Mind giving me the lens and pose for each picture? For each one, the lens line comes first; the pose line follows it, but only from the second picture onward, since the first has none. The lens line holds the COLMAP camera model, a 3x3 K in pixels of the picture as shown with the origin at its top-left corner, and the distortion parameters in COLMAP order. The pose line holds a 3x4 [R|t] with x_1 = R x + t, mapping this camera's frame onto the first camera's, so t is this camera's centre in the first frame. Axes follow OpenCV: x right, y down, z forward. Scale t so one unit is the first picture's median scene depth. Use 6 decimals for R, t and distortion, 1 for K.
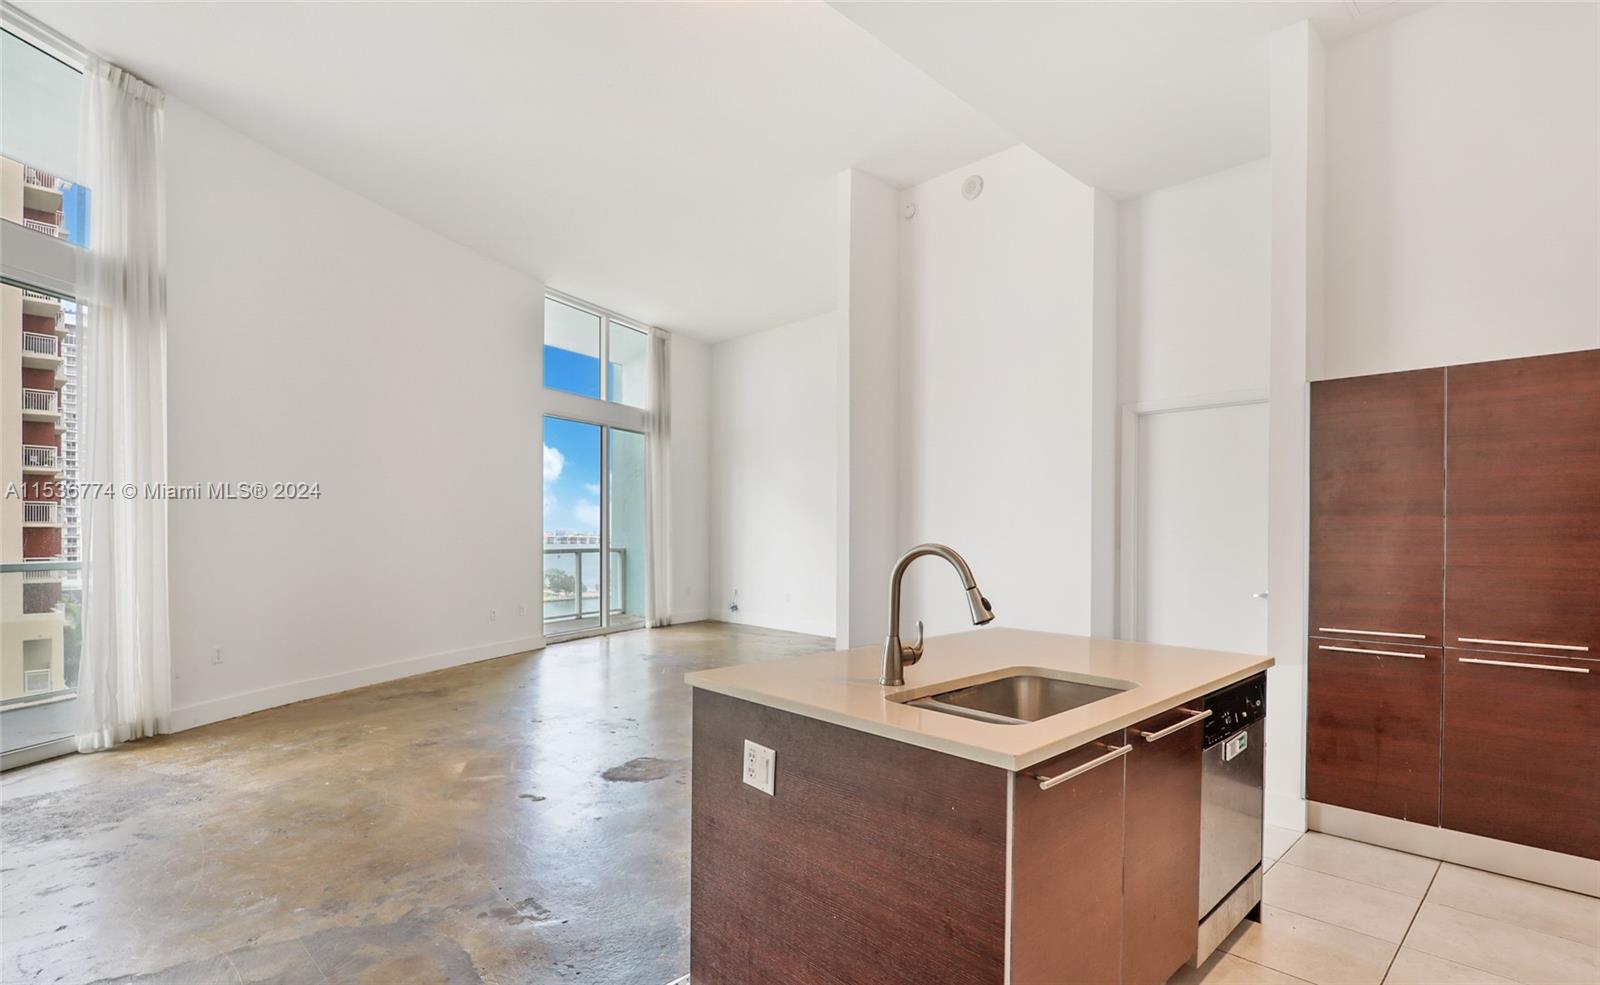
lens RADIAL K [[774.1, 0, 799.7], [0, 774.1, 545.0], [0, 0, 1]] dist [-0.028513, -0.000355]
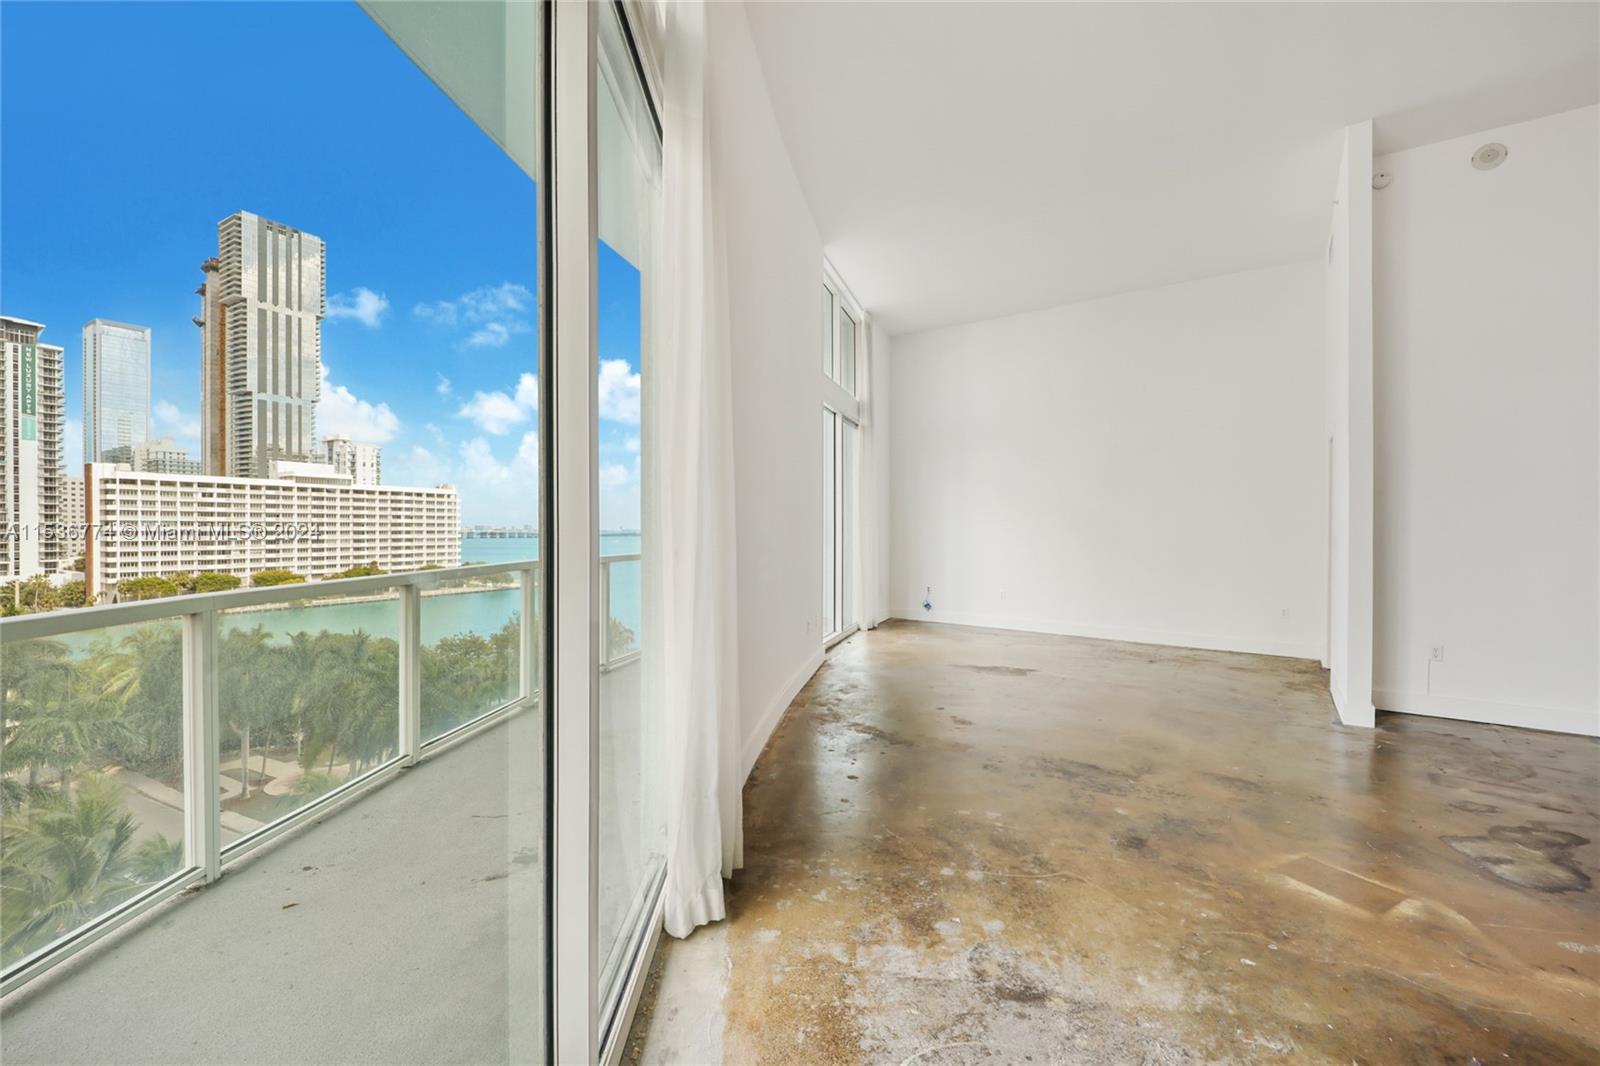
lens RADIAL K [[655.7, 0, 791.4], [0, 655.7, 535.9], [0, 0, 1]] dist [-0.030161, 0.000703]
pose [[0.987147, -0.005306, 0.159724, -0.412757], [0.005499, 0.999985, -0.000770, -0.007449], [-0.159717, 0.001639, 0.987161, 0.224523]]
